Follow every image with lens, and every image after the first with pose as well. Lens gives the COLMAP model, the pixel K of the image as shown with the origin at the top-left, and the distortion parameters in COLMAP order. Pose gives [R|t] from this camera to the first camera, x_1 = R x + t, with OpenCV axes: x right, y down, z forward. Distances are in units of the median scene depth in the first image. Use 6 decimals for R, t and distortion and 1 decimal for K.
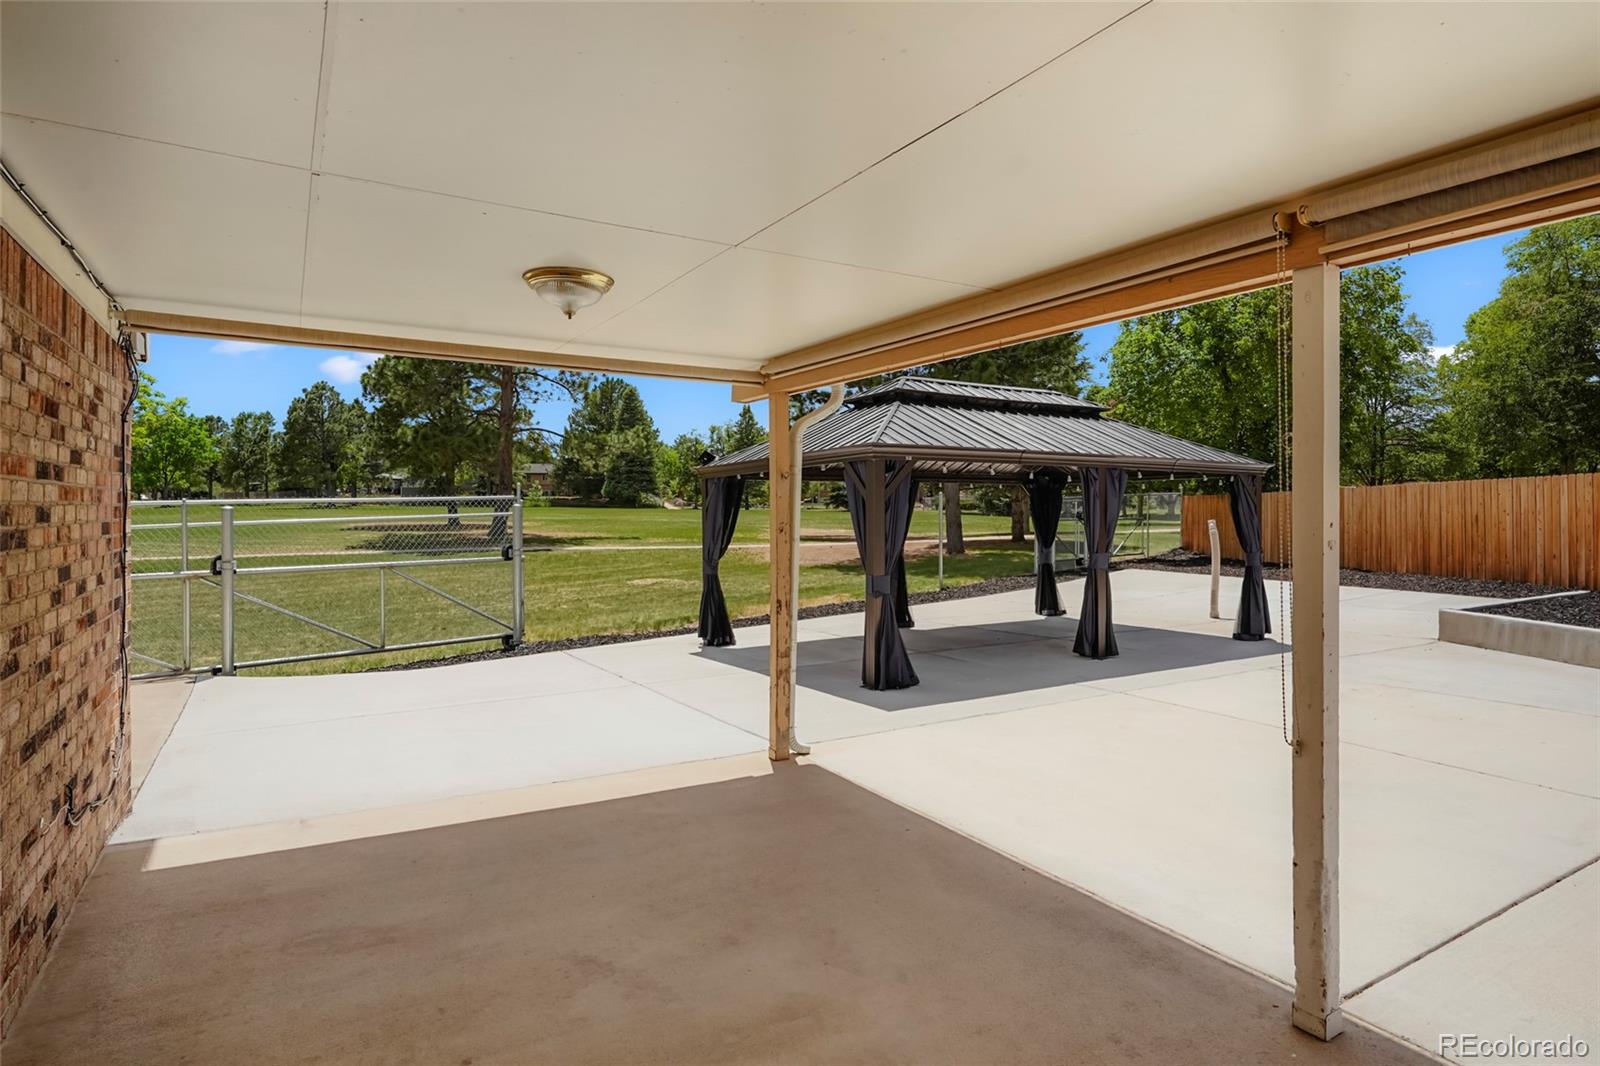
lens RADIAL K [[872.0, 0, 810.8], [0, 872.0, 507.6], [0, 0, 1]] dist [-0.002114, -0.000899]
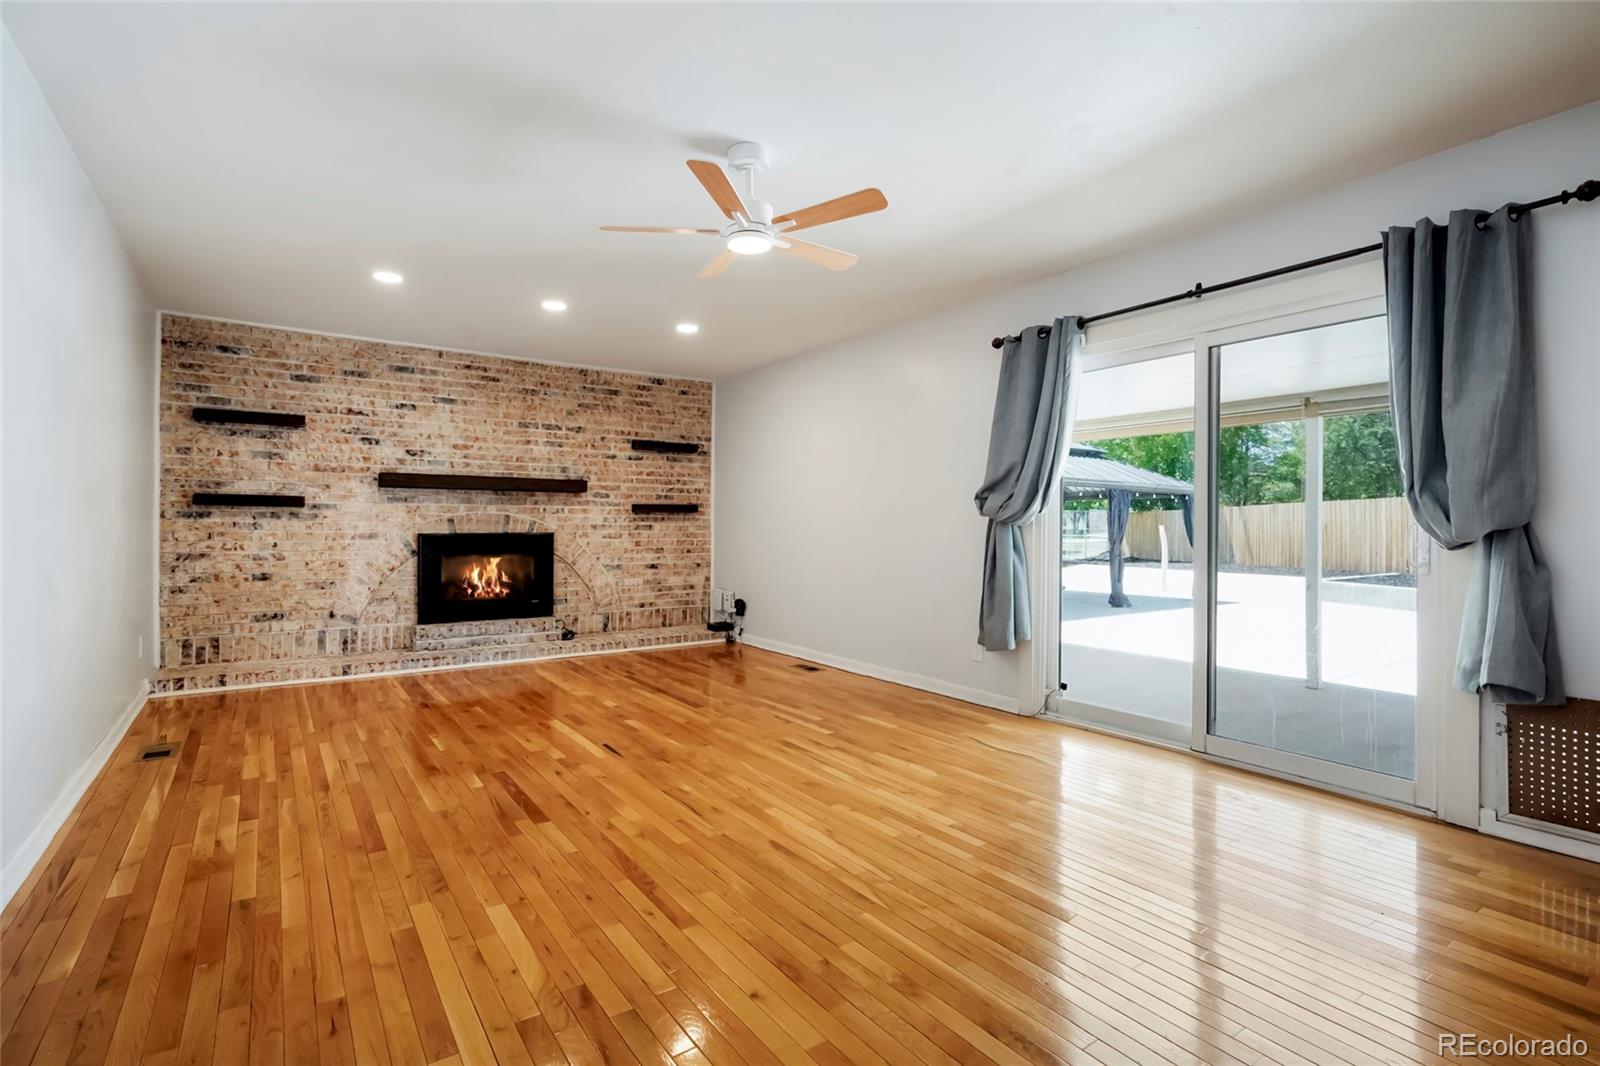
lens RADIAL K [[772.2, 0, 800.6], [0, 772.2, 525.3], [0, 0, 1]] dist [-0.003904, 0.001395]
pose [[0.997323, 0.007068, 0.072784, -0.153243], [-0.007145, 0.999974, 0.000792, 0.010082], [-0.072776, -0.001310, 0.997347, -0.166160]]
